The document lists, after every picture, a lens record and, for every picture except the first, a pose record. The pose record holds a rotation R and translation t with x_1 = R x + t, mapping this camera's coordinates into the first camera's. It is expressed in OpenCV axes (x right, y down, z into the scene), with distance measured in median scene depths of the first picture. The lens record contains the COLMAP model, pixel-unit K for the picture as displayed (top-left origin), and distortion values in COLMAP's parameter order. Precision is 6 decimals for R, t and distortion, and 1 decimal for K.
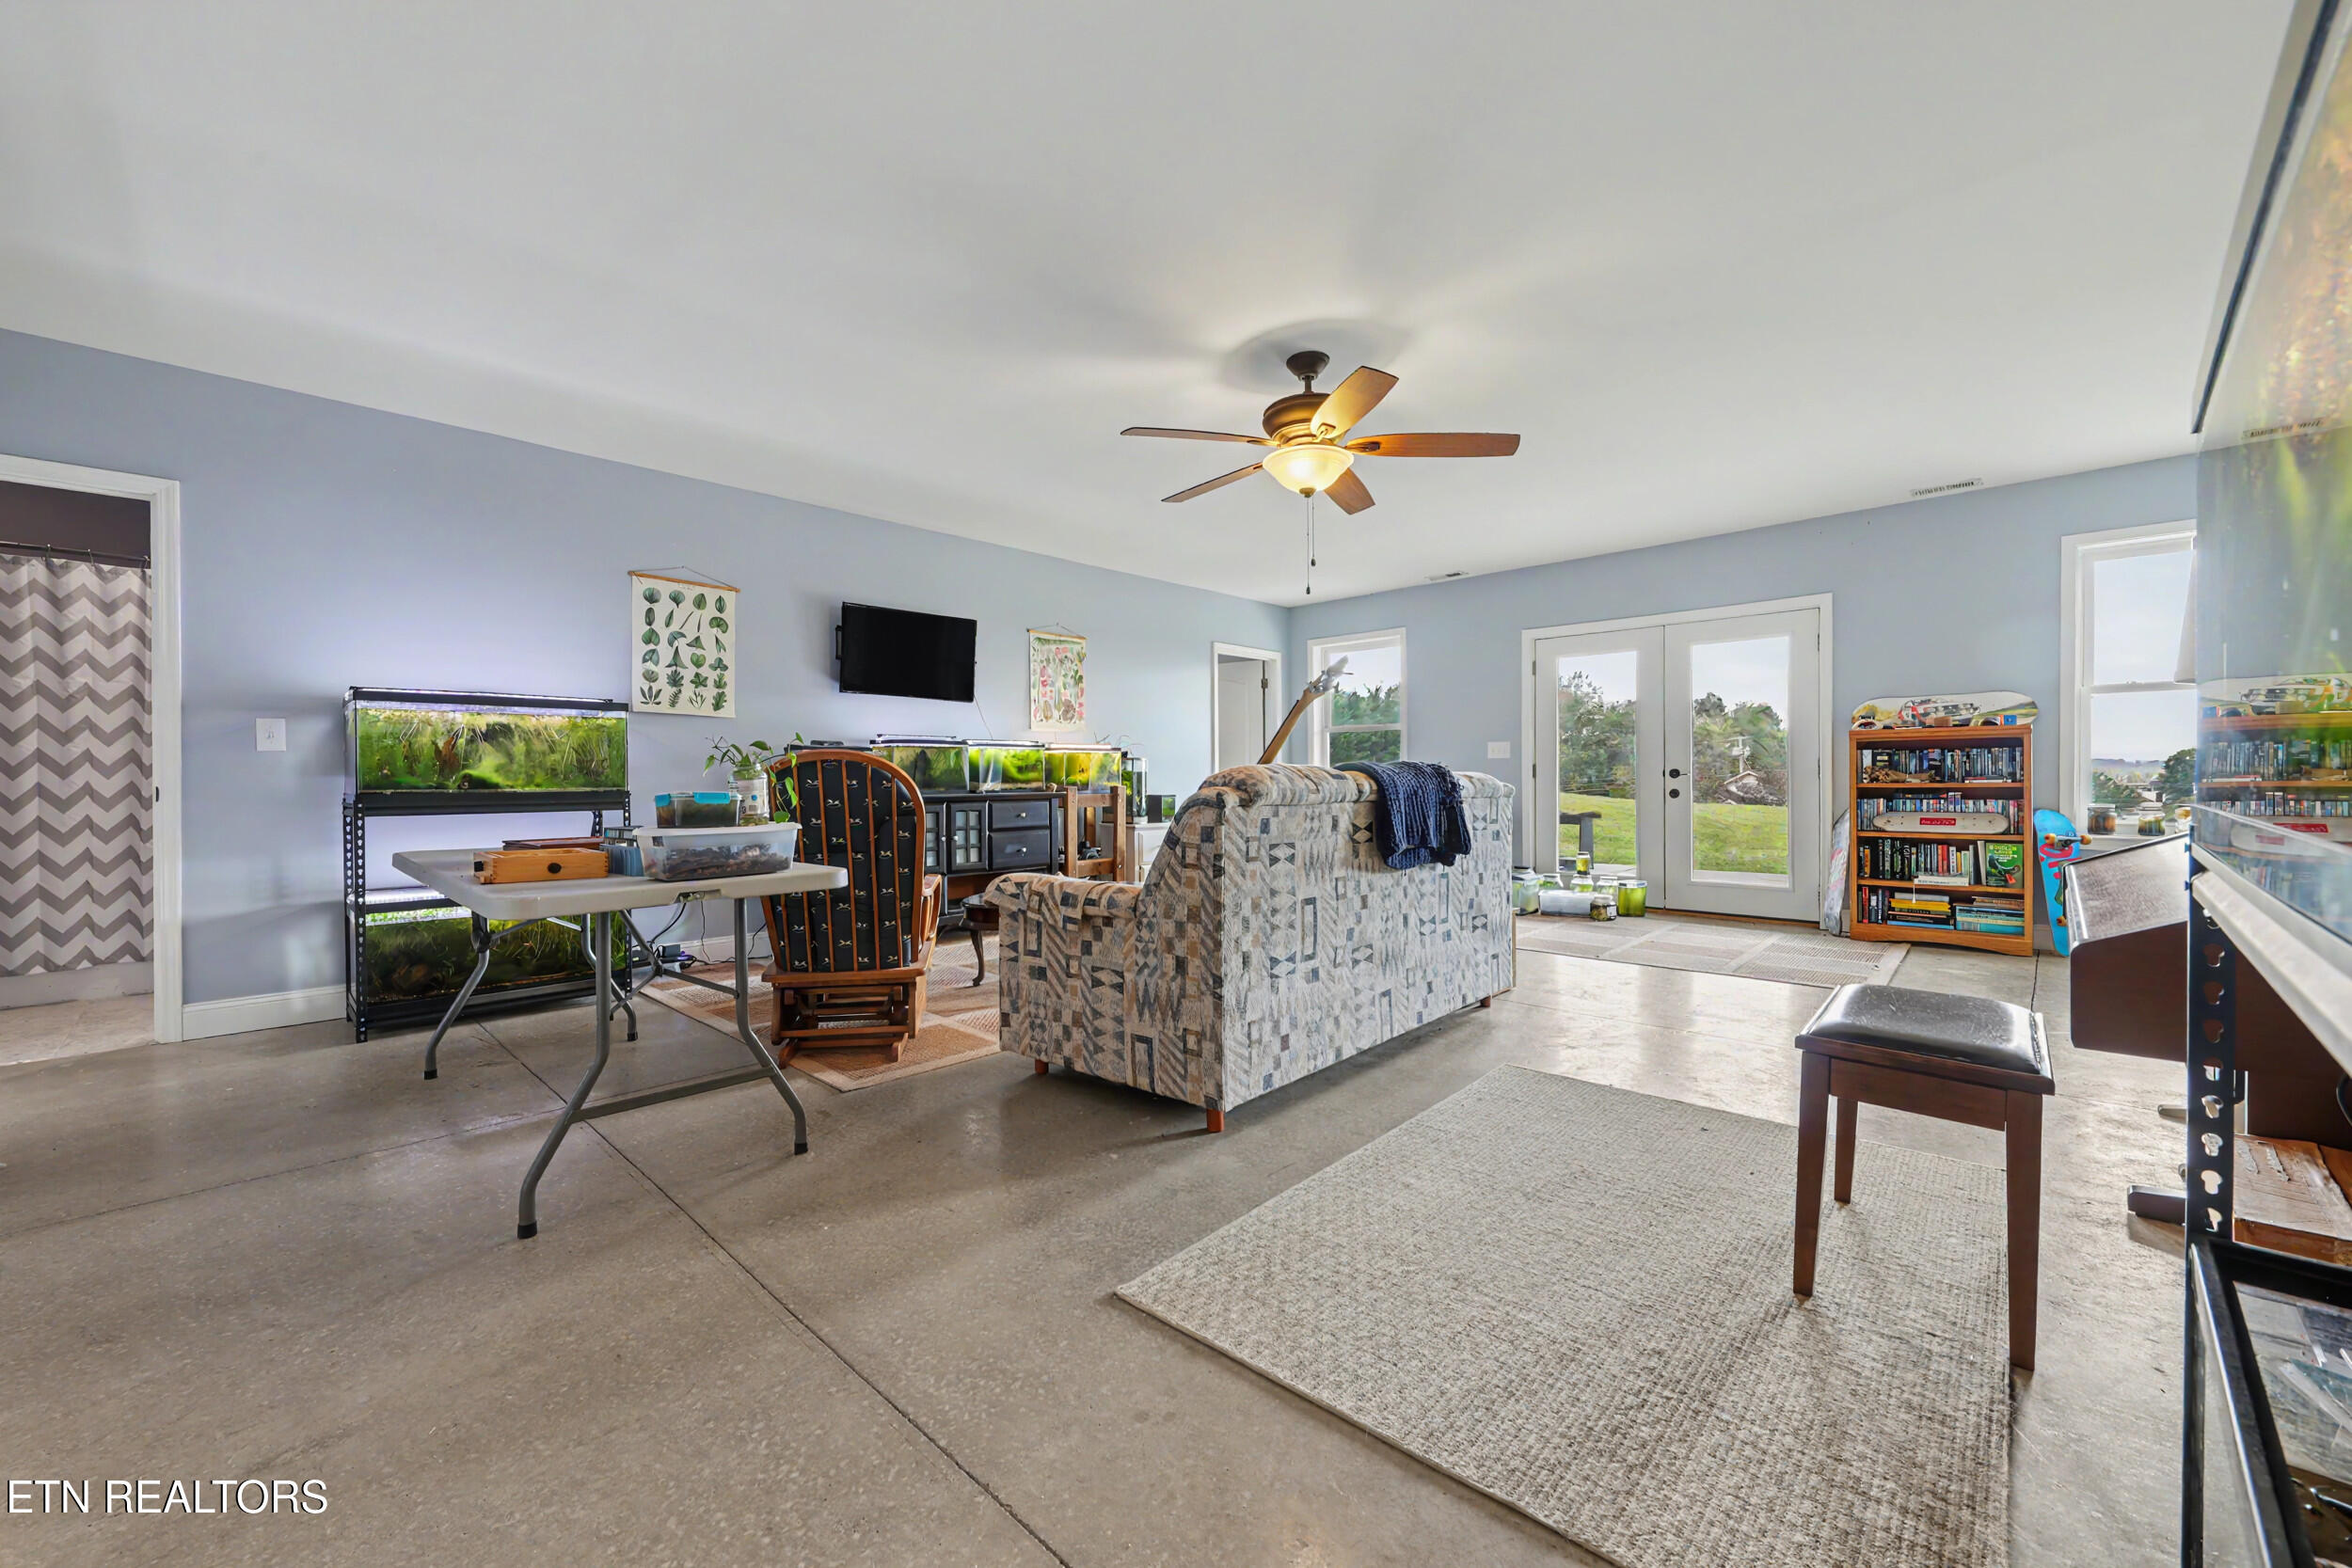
lens RADIAL K [[918.4, 0, 1168.3], [0, 918.4, 782.7], [0, 0, 1]] dist [0.006373, -0.003213]
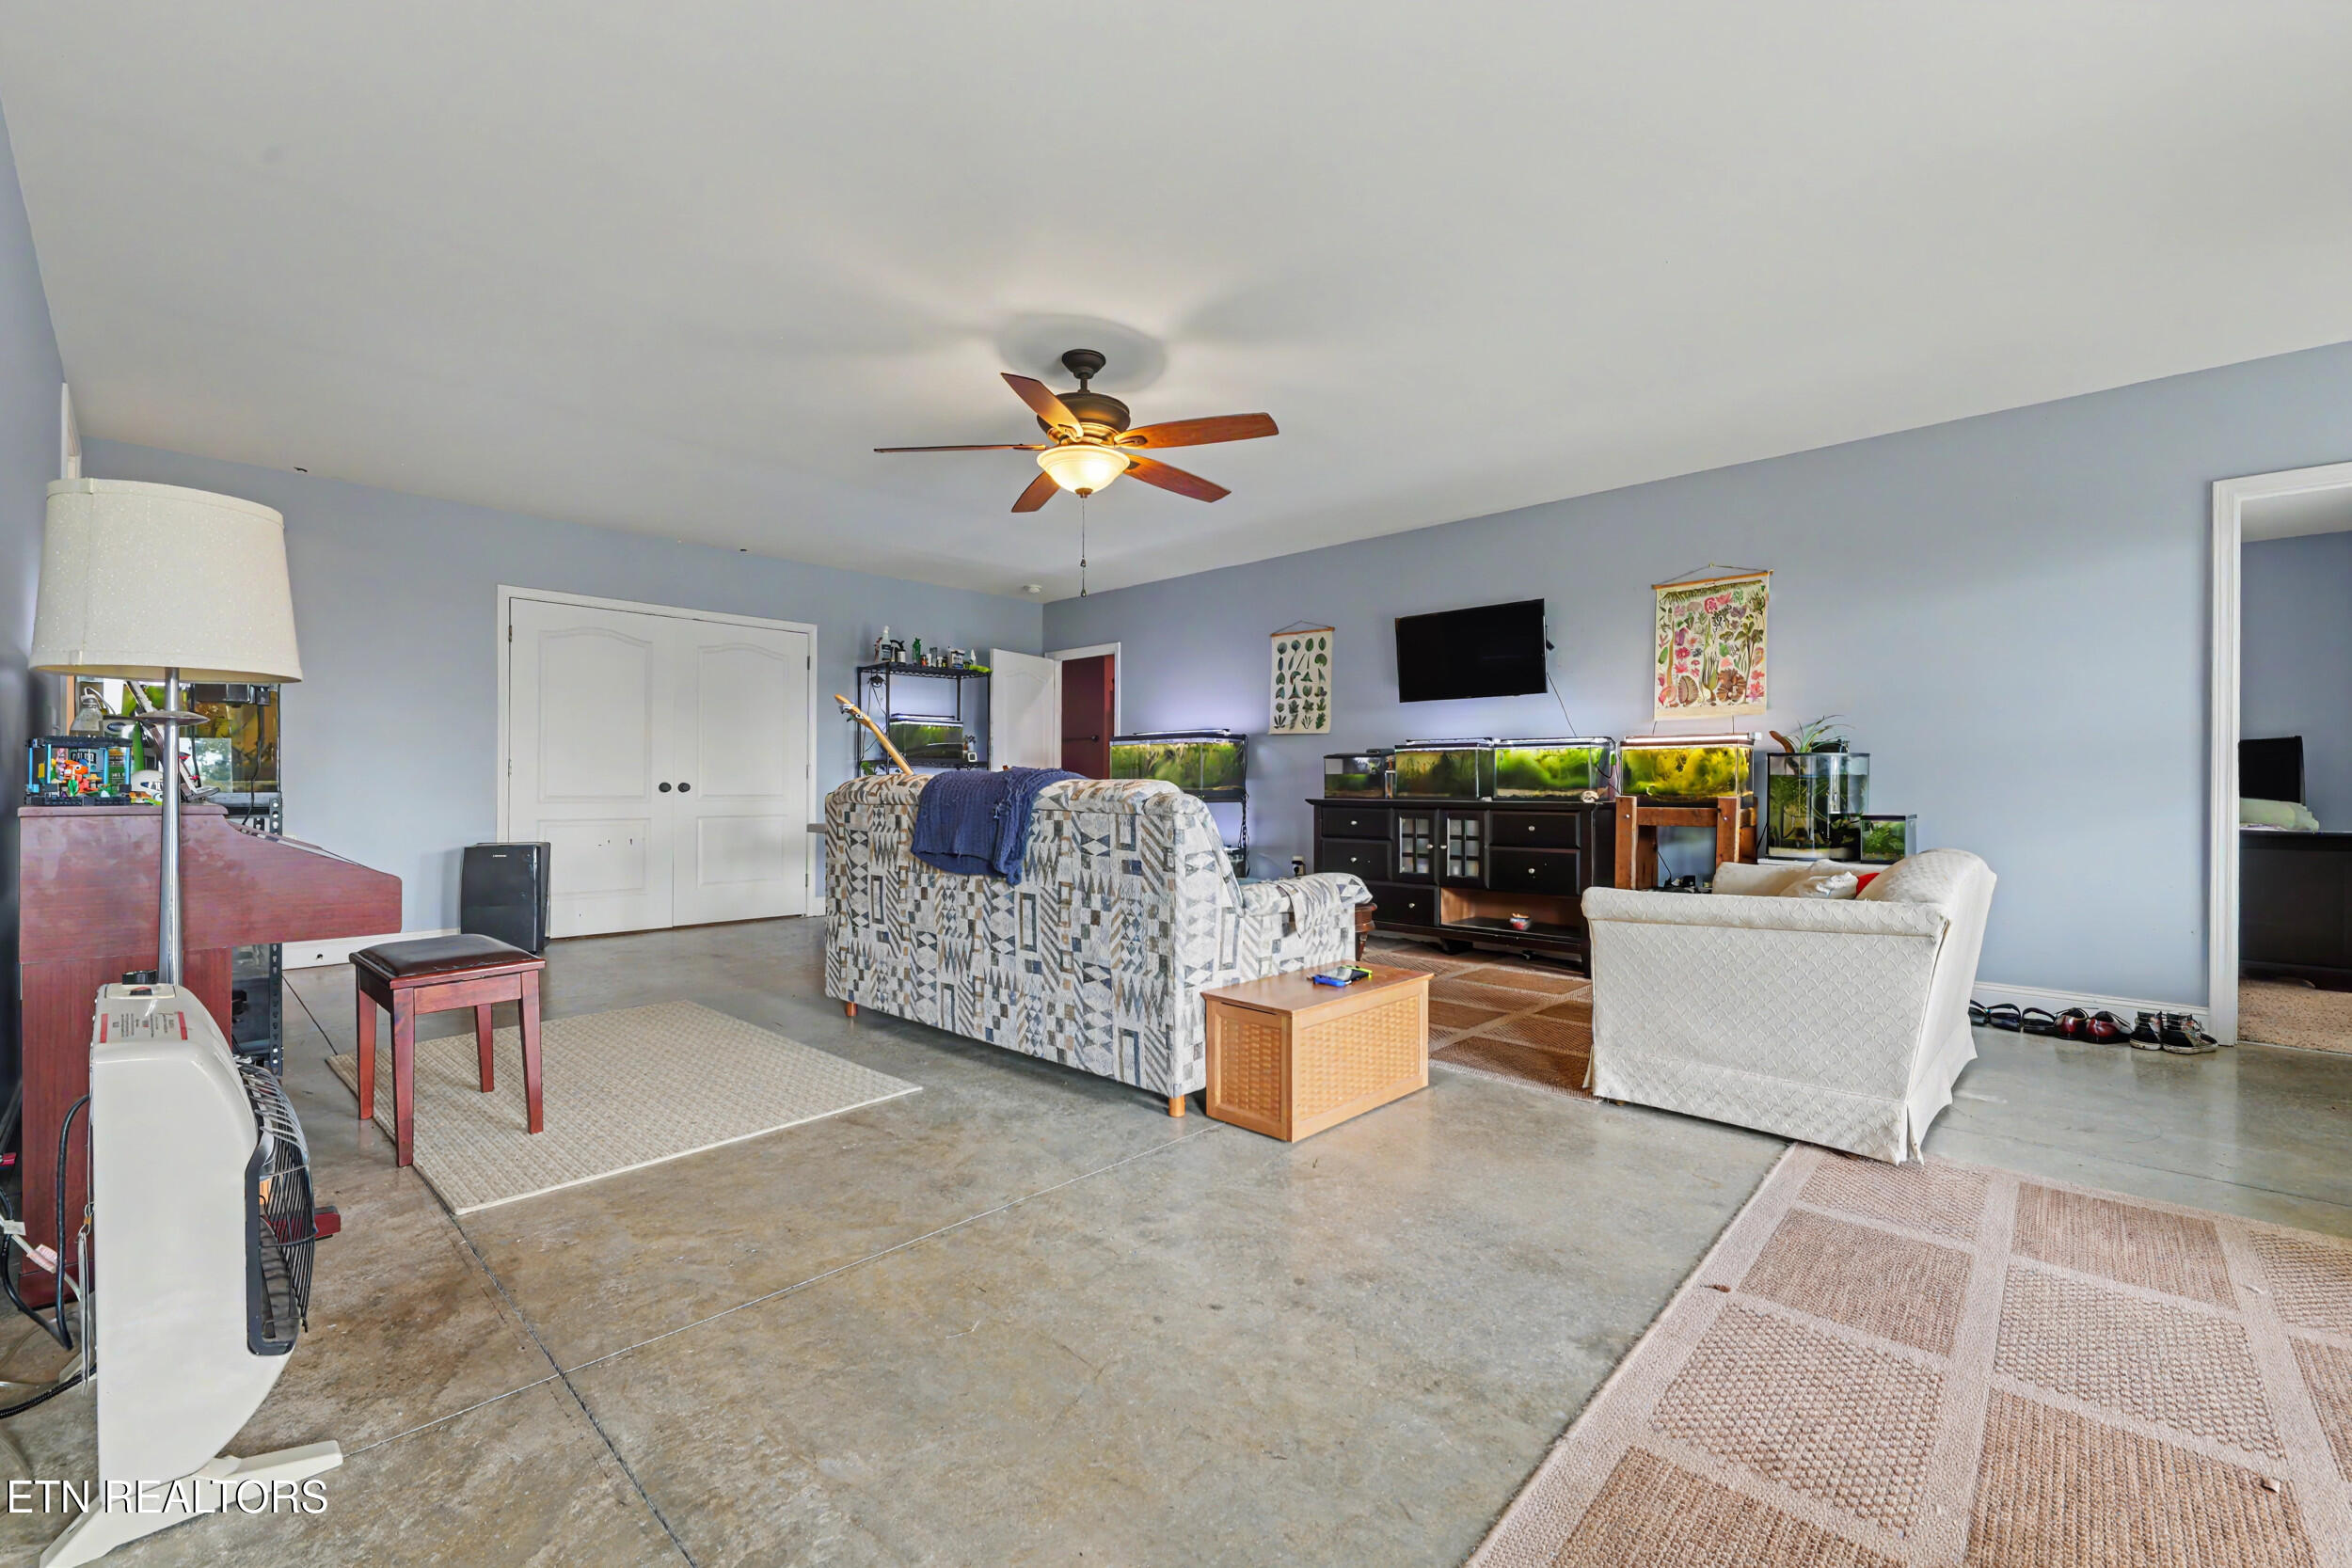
lens RADIAL K [[1020.0, 0, 1168.9], [0, 1020.0, 784.8], [0, 0, 1]] dist [0.000642, -0.000004]
pose [[-0.007749, 0.006917, -0.999946, 0.922396], [-0.005803, 0.999959, 0.006962, -0.010027], [0.999953, 0.005856, -0.007709, 0.818153]]
